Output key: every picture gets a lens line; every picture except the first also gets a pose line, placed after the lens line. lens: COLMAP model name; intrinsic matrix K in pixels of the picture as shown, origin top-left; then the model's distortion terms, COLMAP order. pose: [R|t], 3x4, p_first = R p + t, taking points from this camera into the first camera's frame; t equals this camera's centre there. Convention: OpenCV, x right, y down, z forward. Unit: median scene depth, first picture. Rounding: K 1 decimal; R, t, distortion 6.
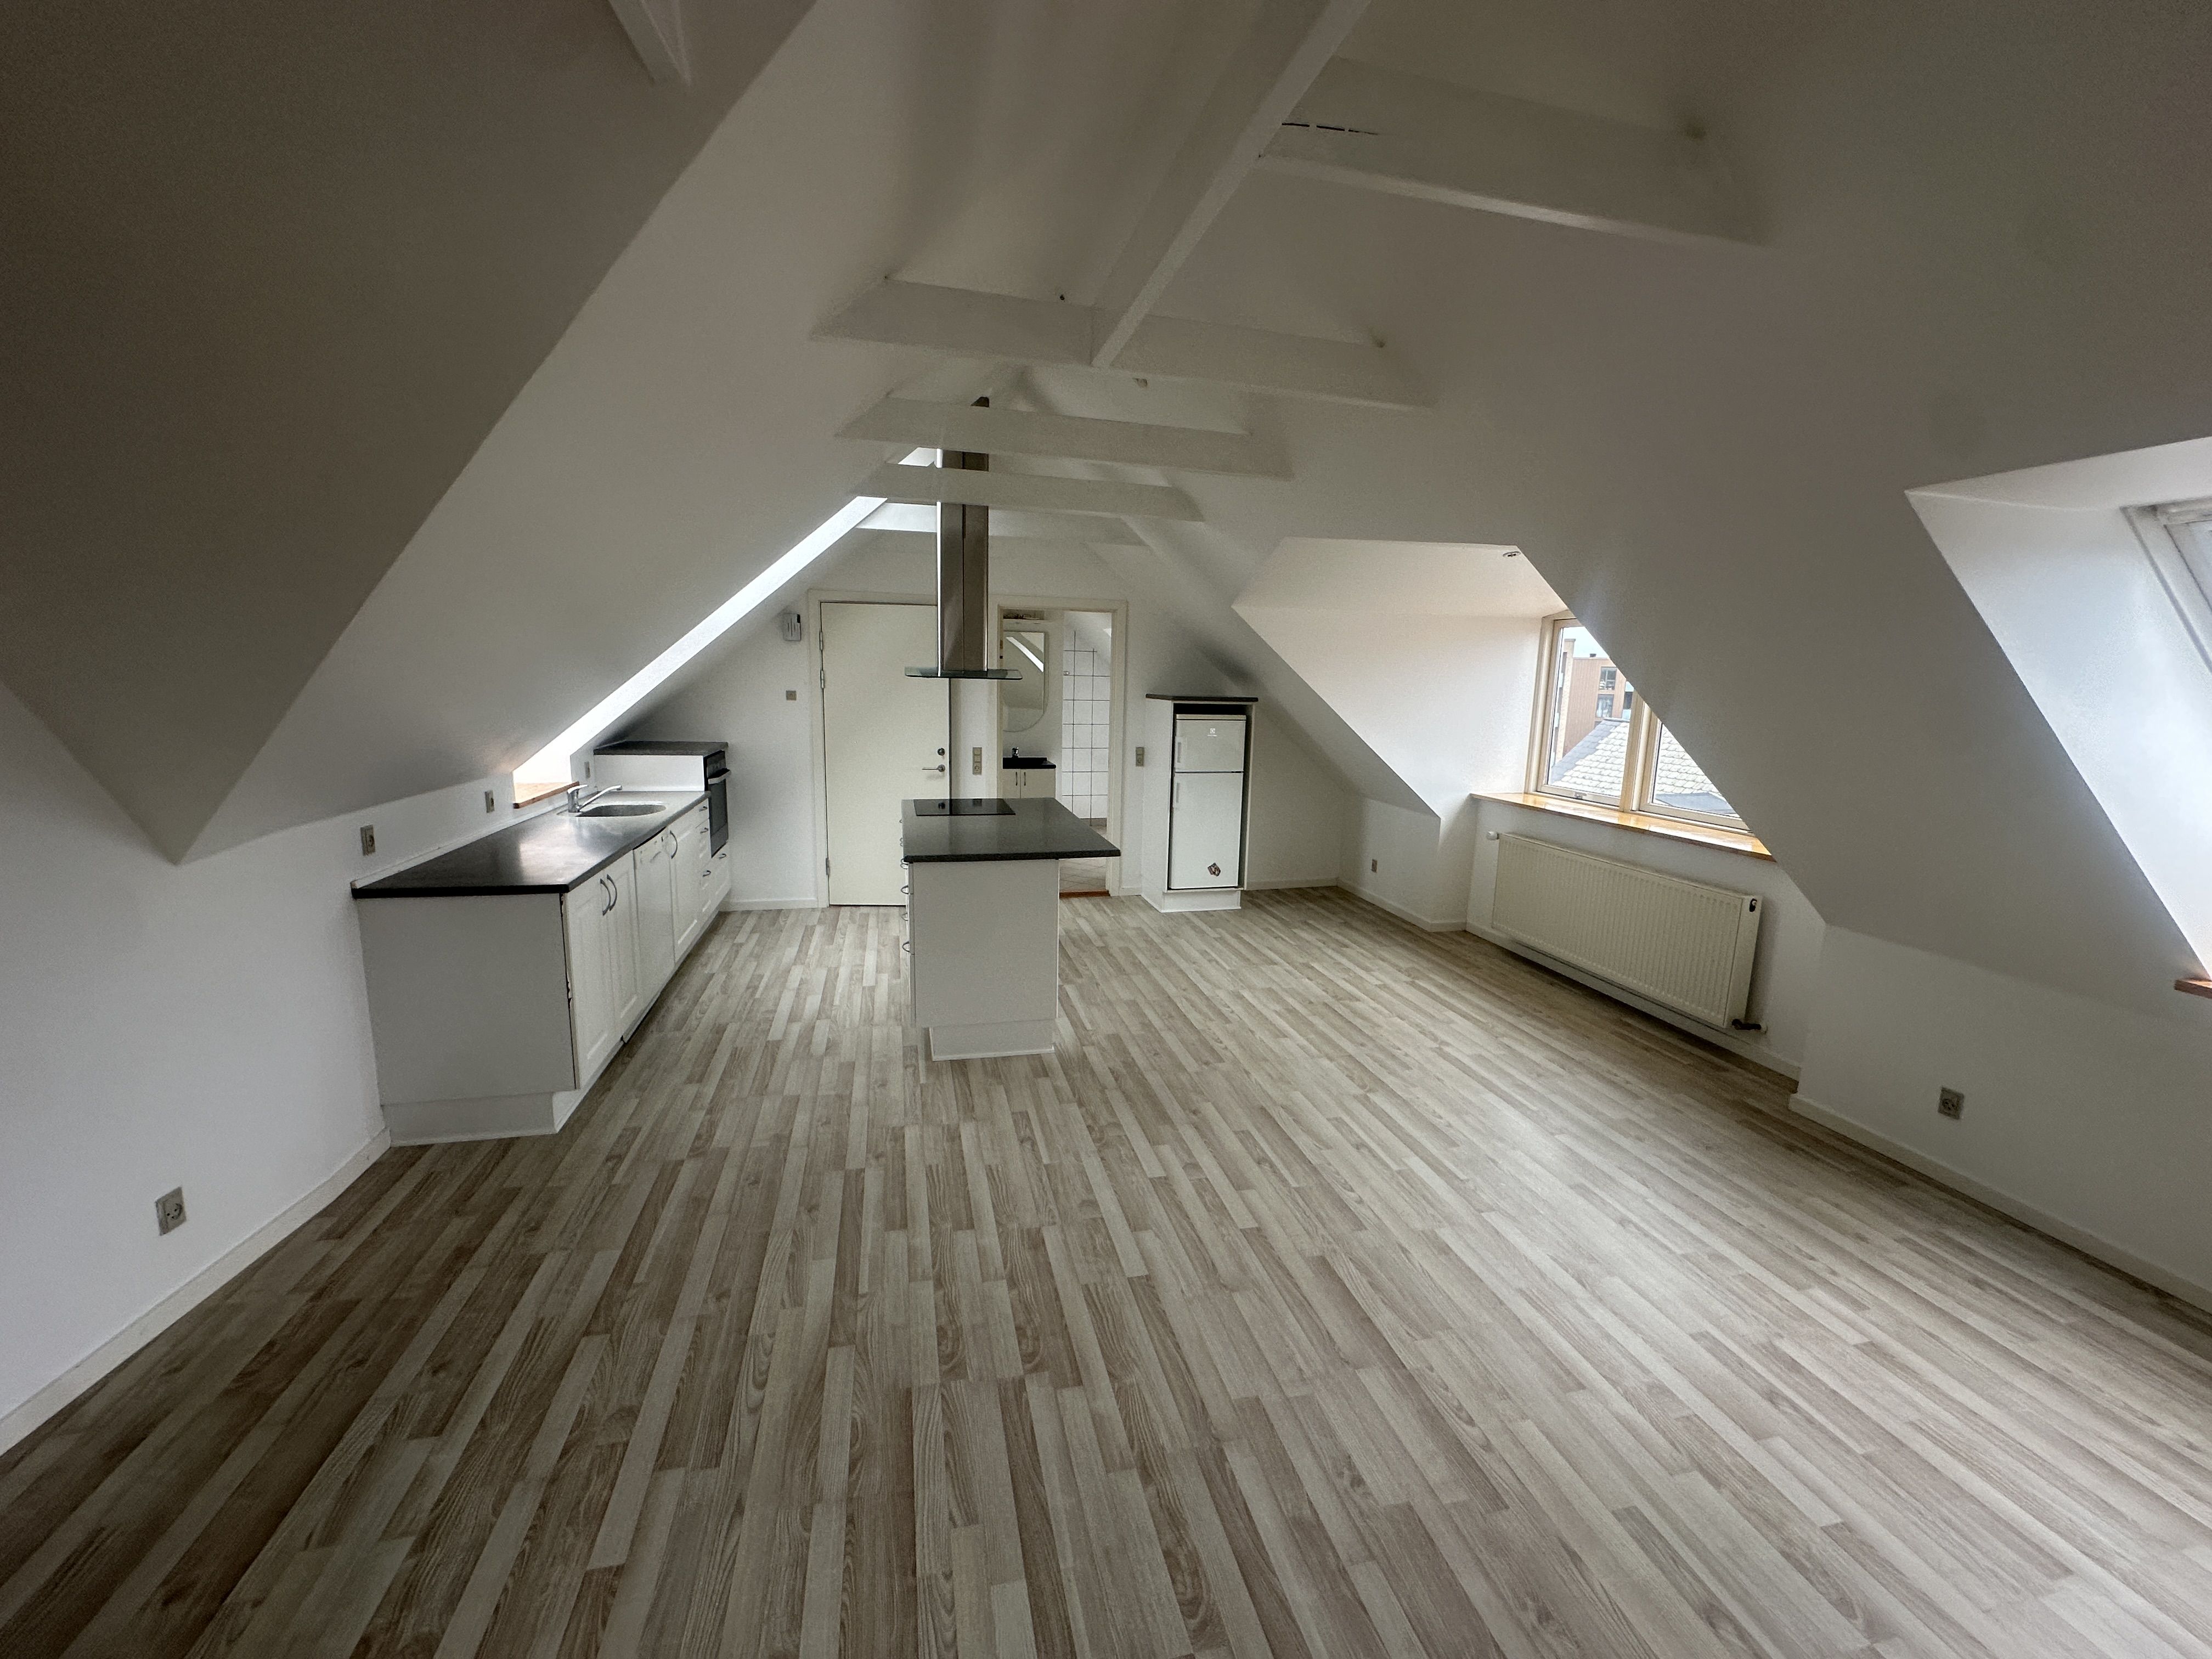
lens RADIAL K [[889.9, 0, 1108.6], [0, 889.9, 837.7], [0, 0, 1]] dist [-0.002219, -0.000213]
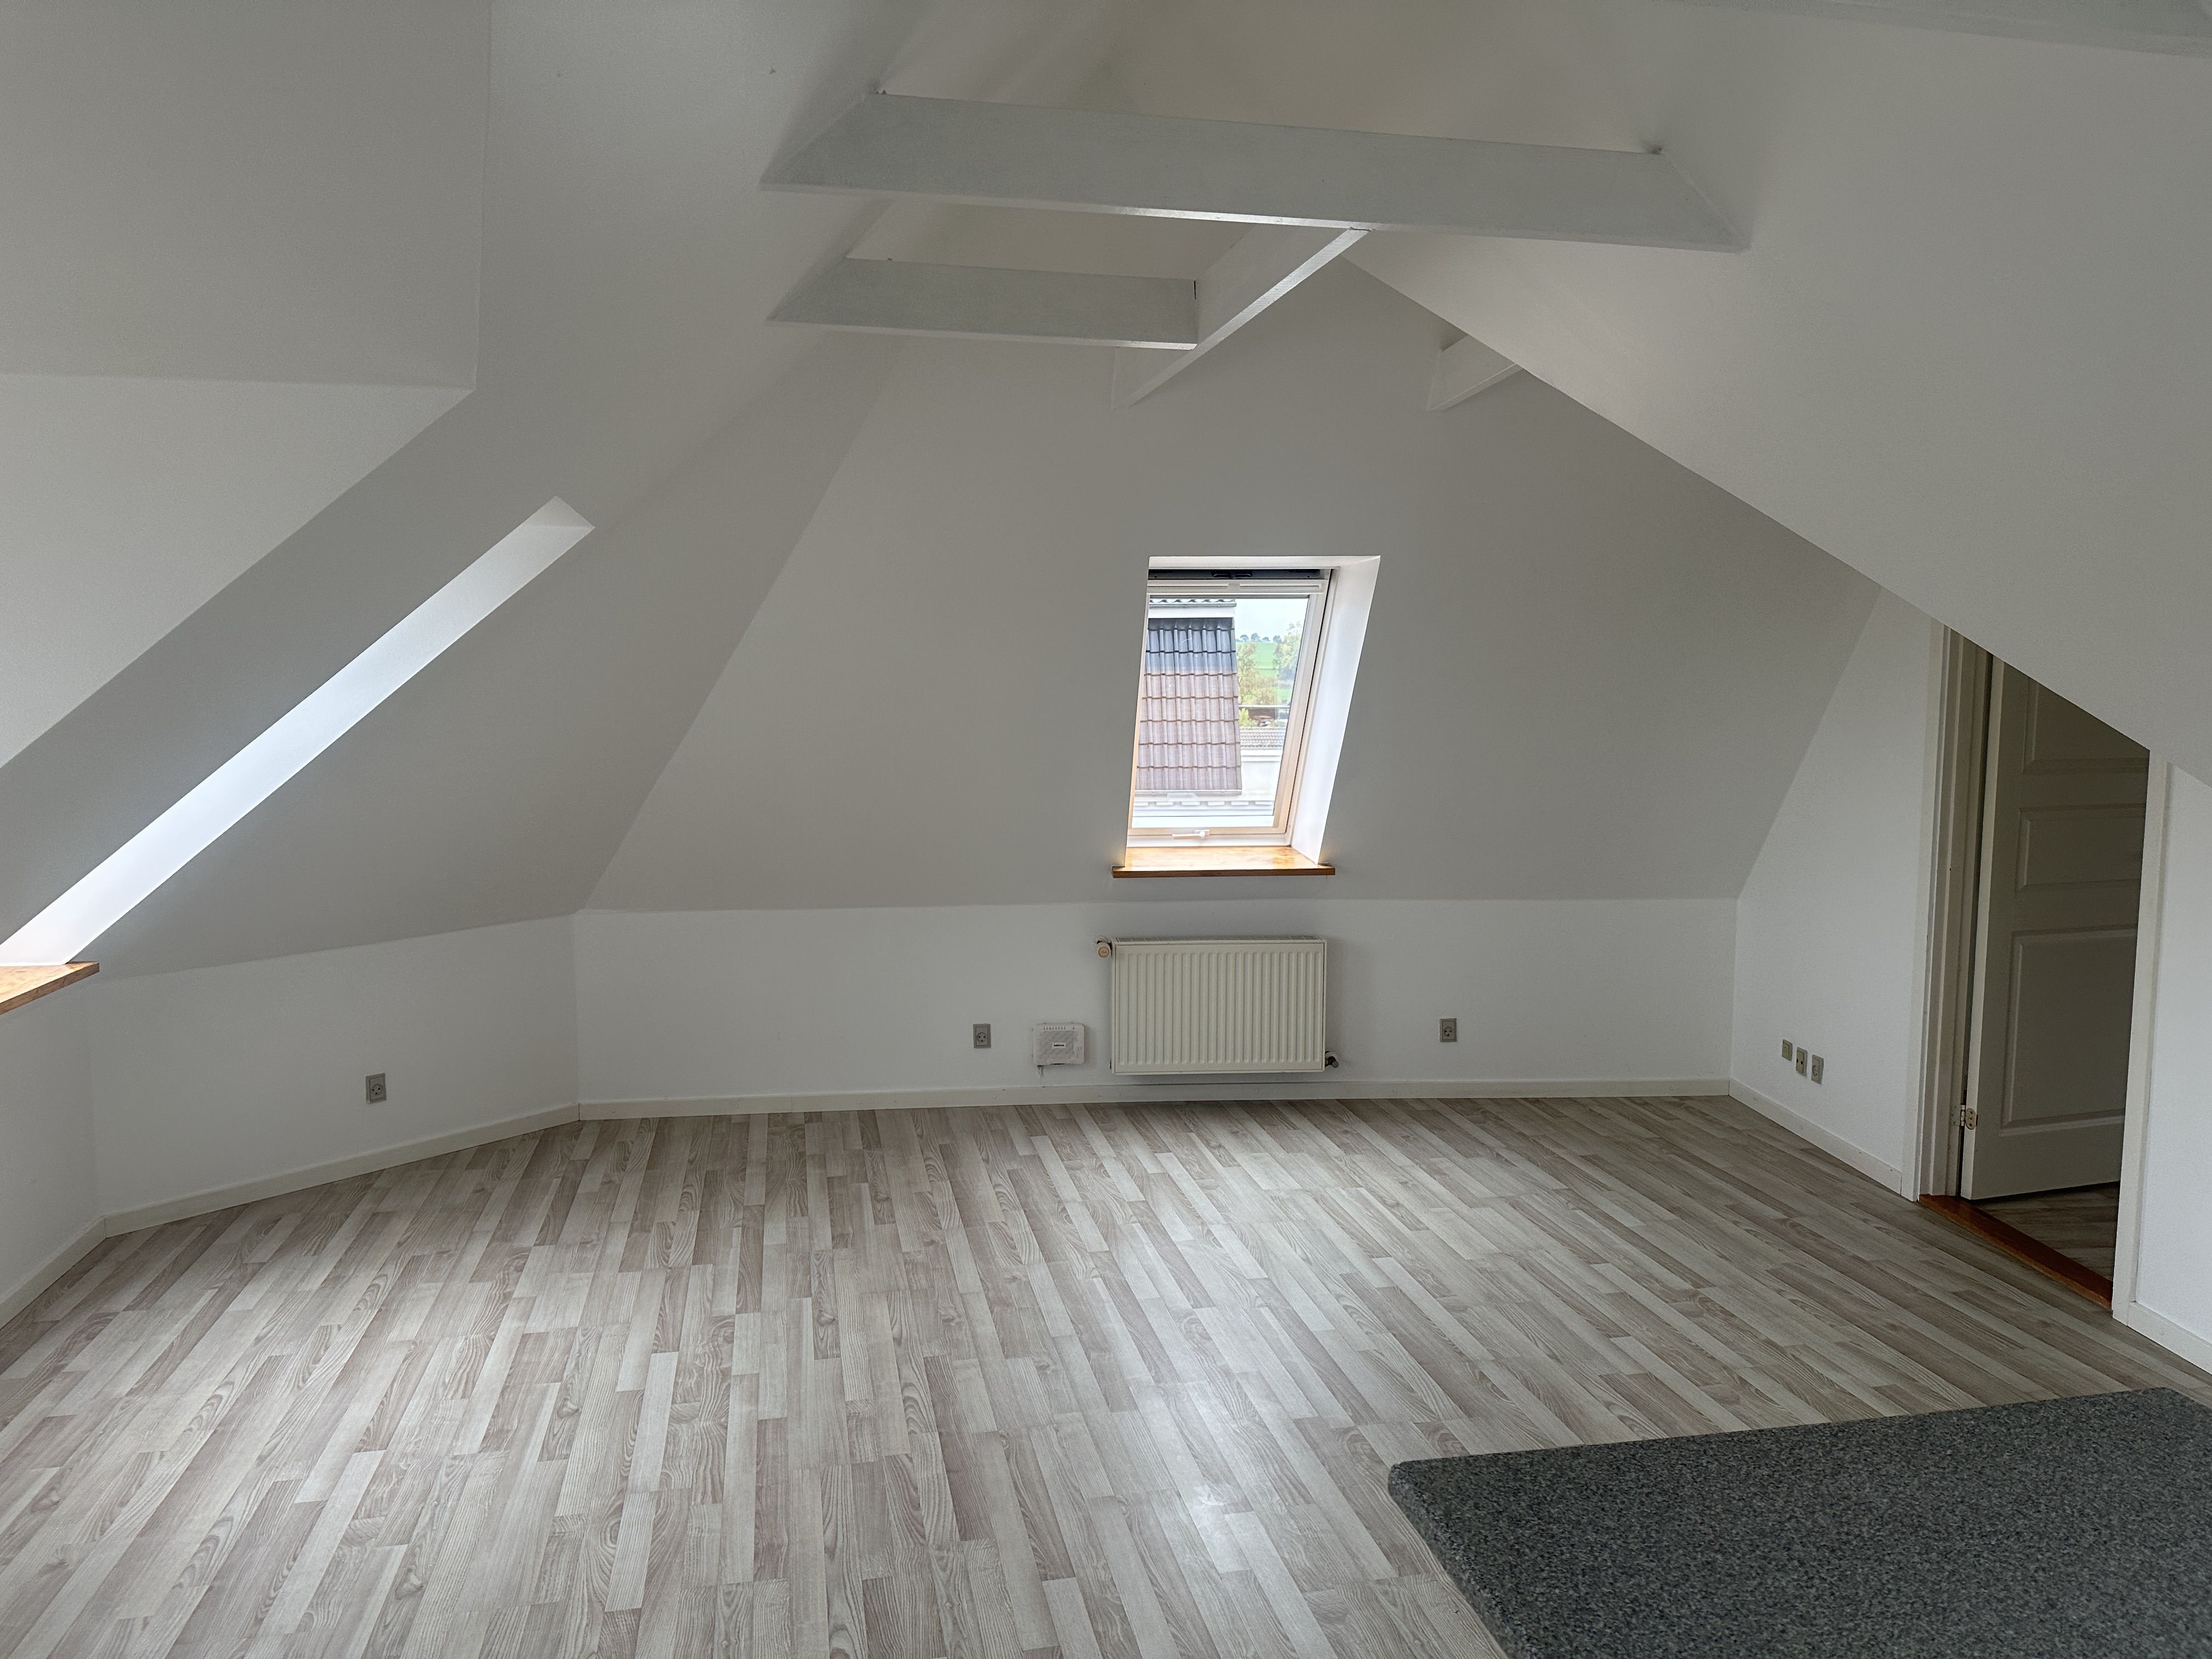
lens RADIAL K [[1554.2, 0, 1106.0], [0, 1554.2, 829.5], [0, 0, 1]] dist [0.035427, -0.040296]
pose [[-0.999291, -0.029056, 0.023961, 0.106894], [-0.021299, 0.960707, 0.276747, -0.325953], [-0.031060, 0.276041, -0.960644, 1.745870]]
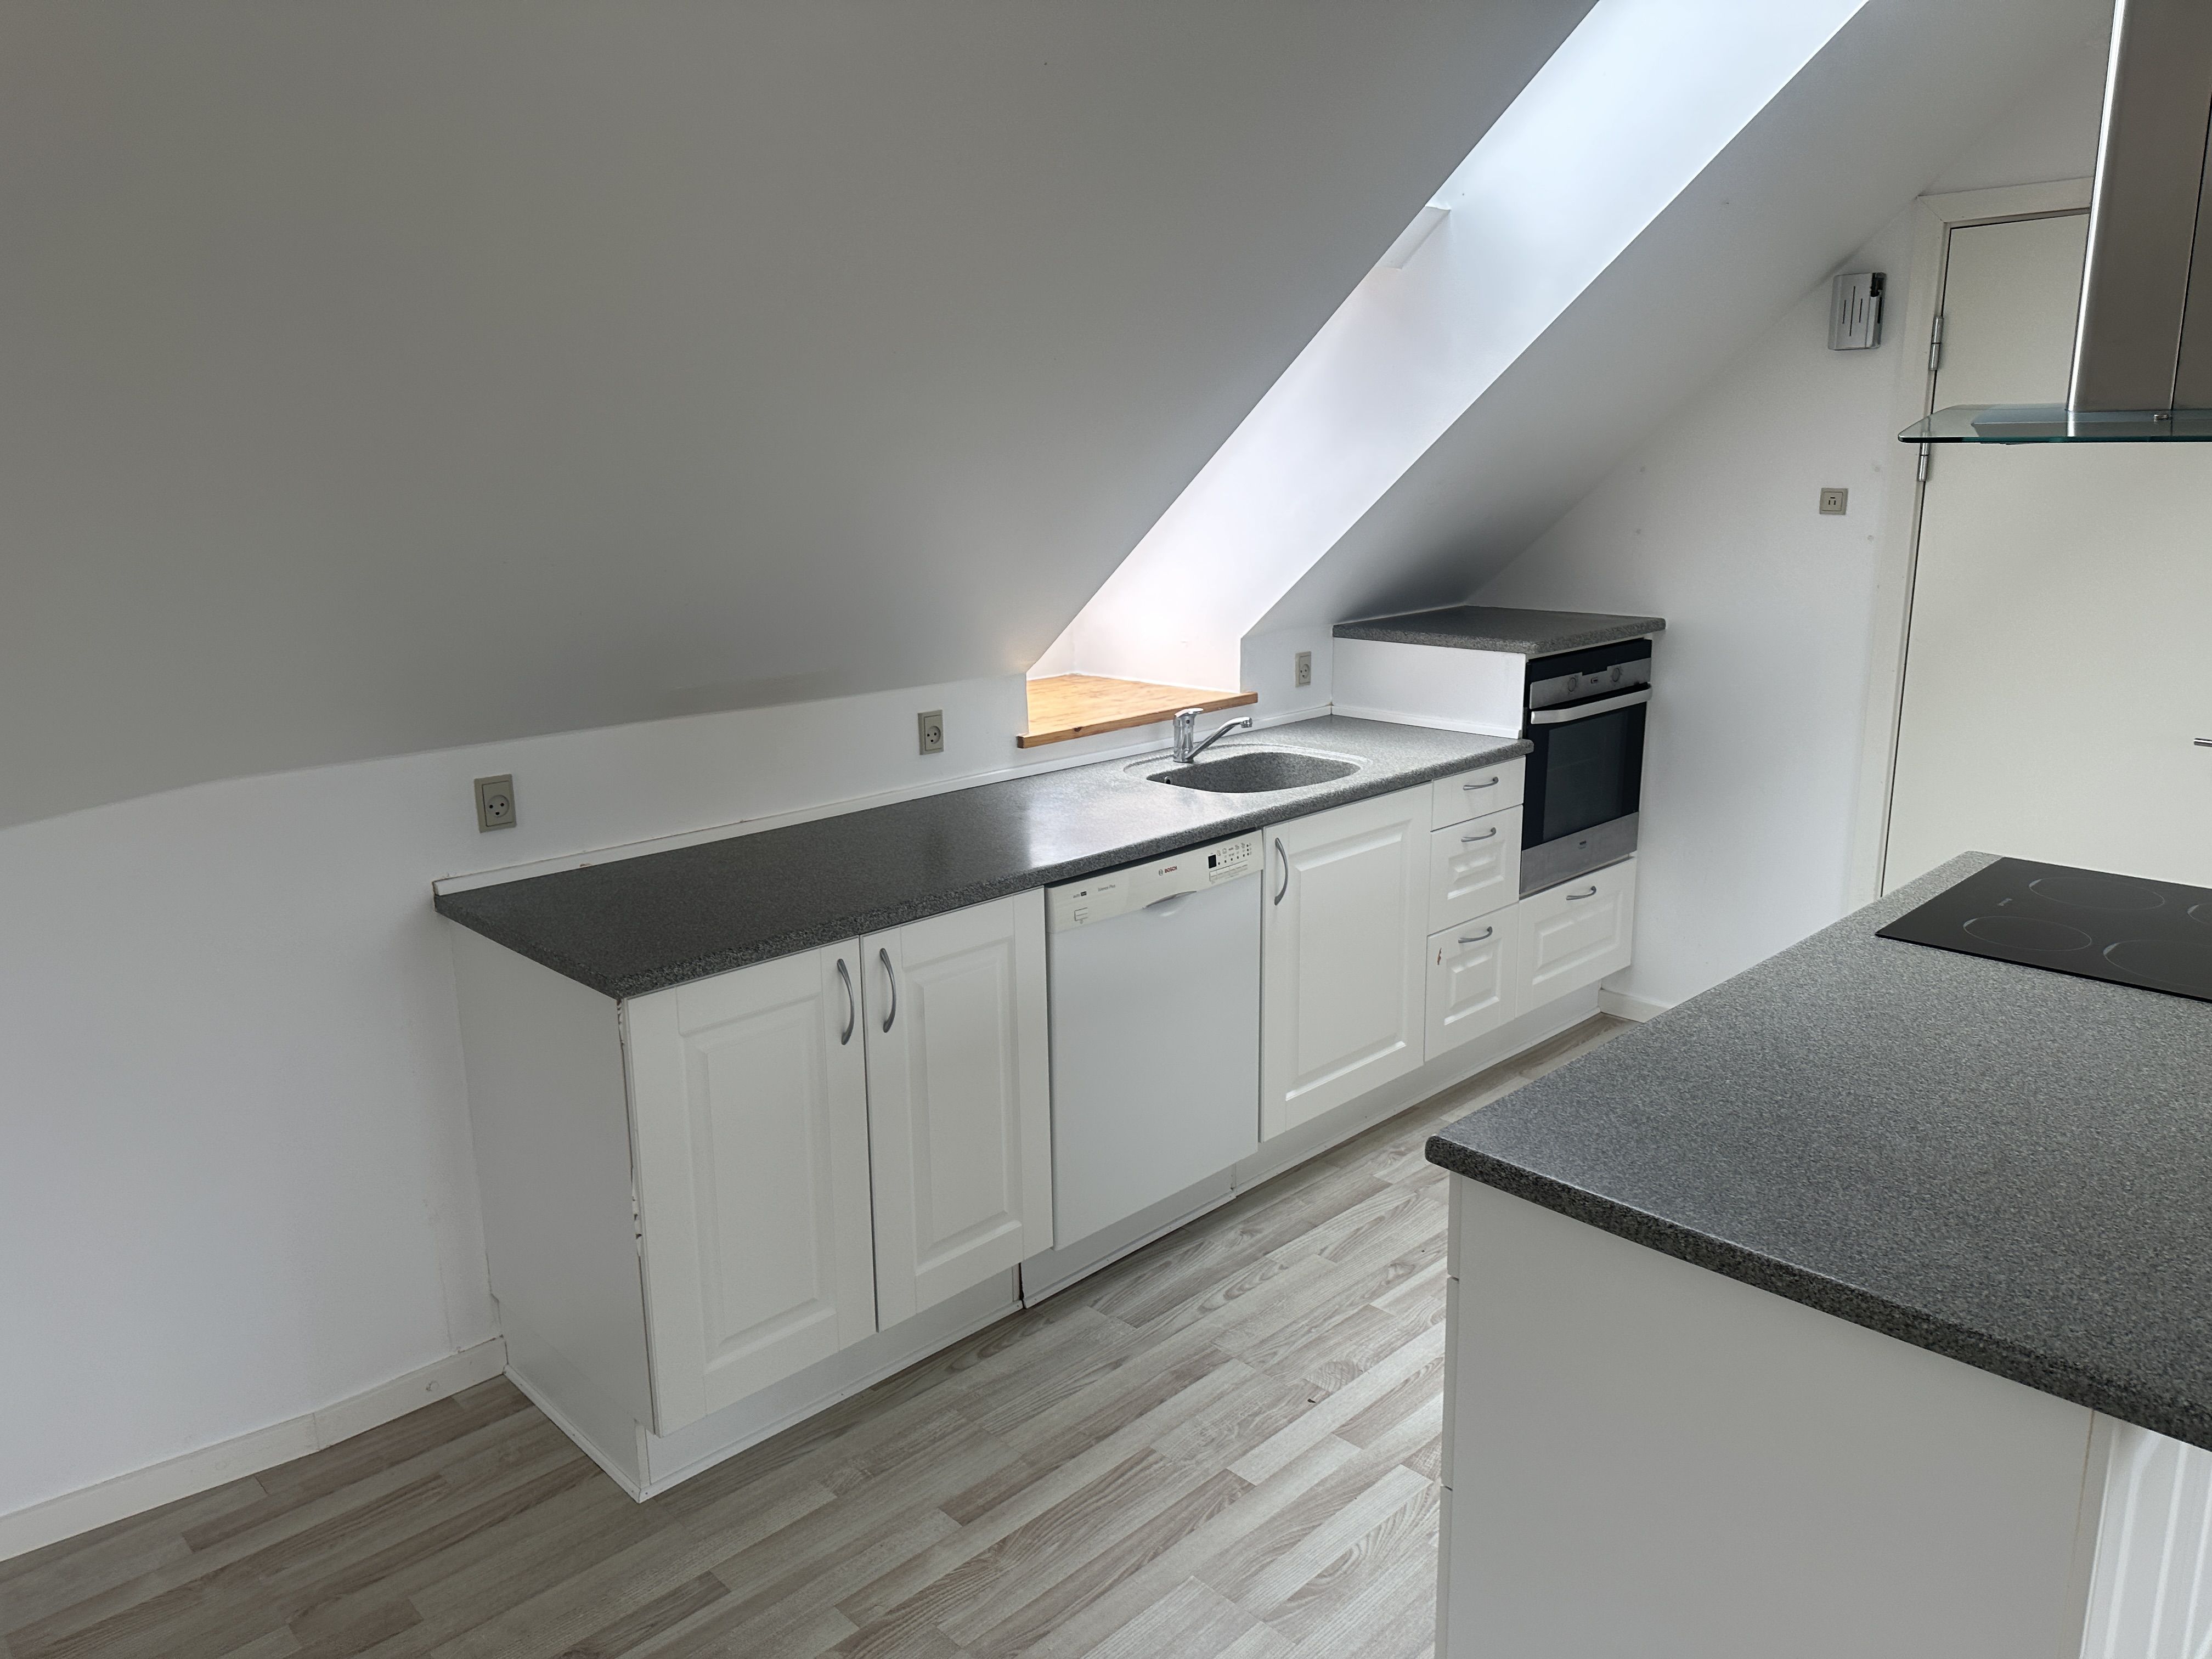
lens RADIAL K [[1531.3, 0, 1106.0], [0, 1531.3, 829.5], [0, 0, 1]] dist [0.033769, -0.055991]
pose [[0.514363, 0.176603, -0.839191, 0.100423], [-0.126665, 0.983478, 0.129332, -0.142522], [0.848167, 0.039772, 0.528234, 0.833338]]
